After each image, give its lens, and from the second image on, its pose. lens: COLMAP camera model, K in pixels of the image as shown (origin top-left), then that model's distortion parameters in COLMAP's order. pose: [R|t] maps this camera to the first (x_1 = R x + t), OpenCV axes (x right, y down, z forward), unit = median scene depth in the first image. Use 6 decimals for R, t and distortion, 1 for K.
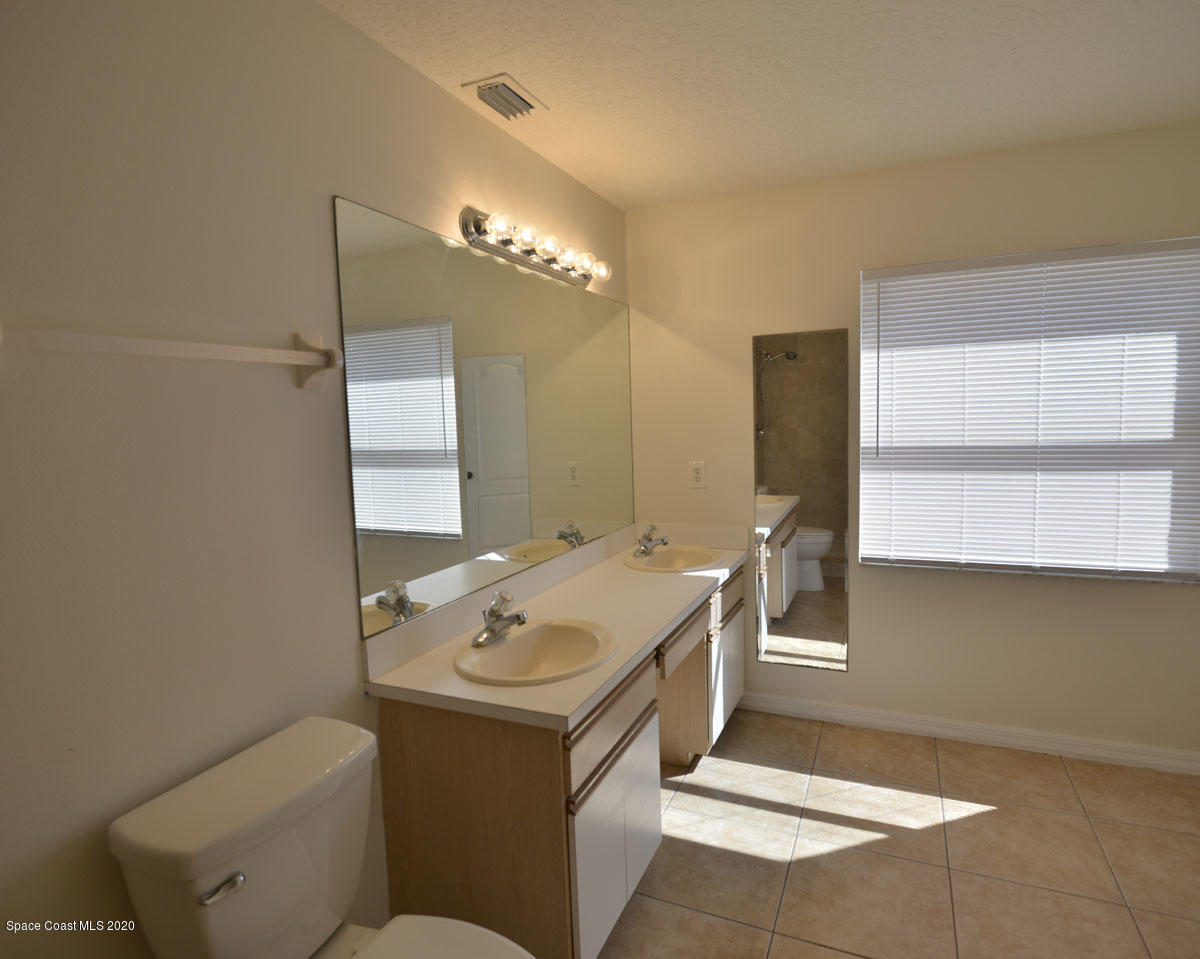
lens RADIAL K [[663.2, 0, 597.8], [0, 663.2, 482.3], [0, 0, 1]] dist [-0.003015, -0.010981]
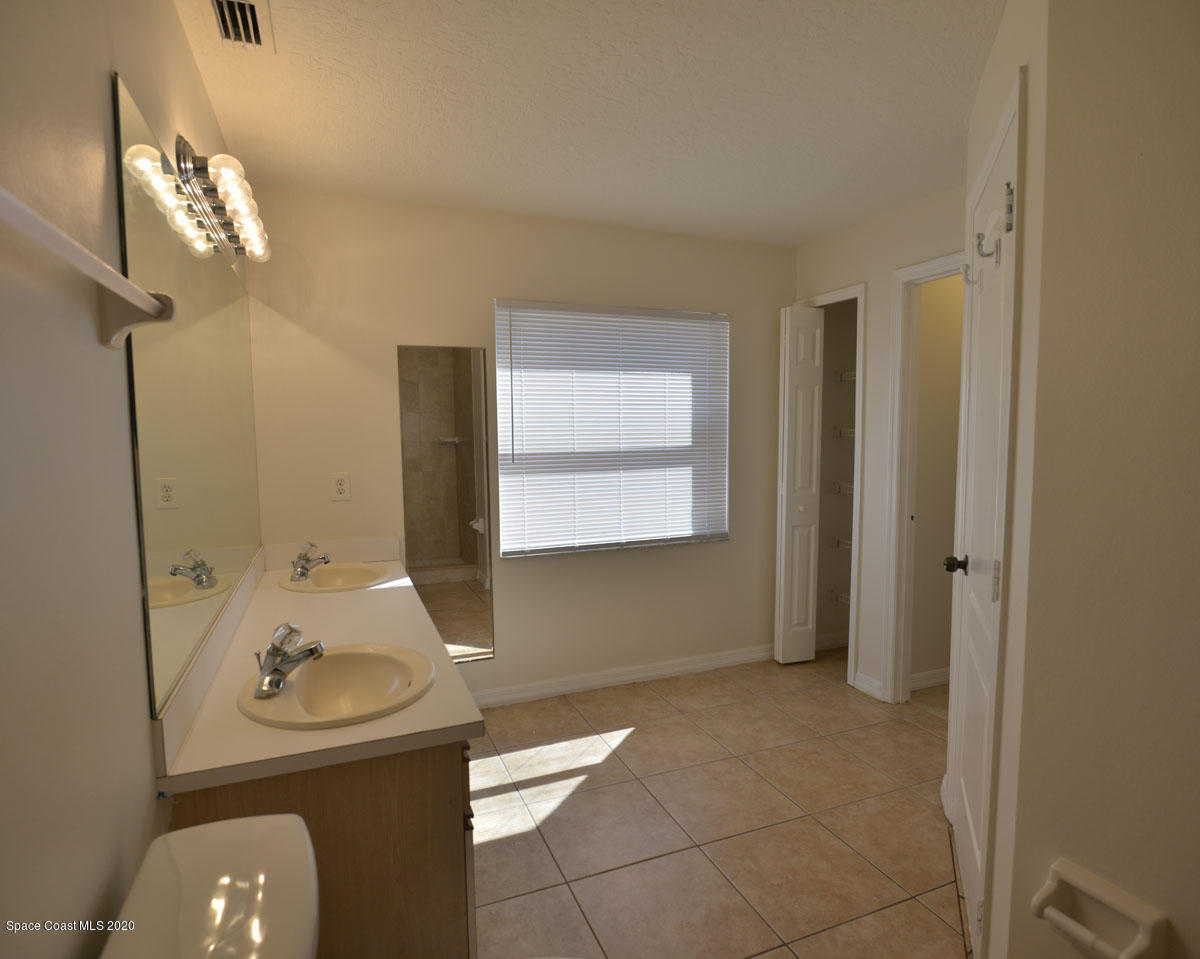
lens RADIAL K [[663.2, 0, 597.8], [0, 663.2, 482.3], [0, 0, 1]] dist [-0.003015, -0.010981]
pose [[0.687922, -0.035133, 0.724934, -0.322819], [0.061488, 0.998058, -0.009979, 0.016972], [-0.723175, 0.051440, 0.688746, 0.110176]]
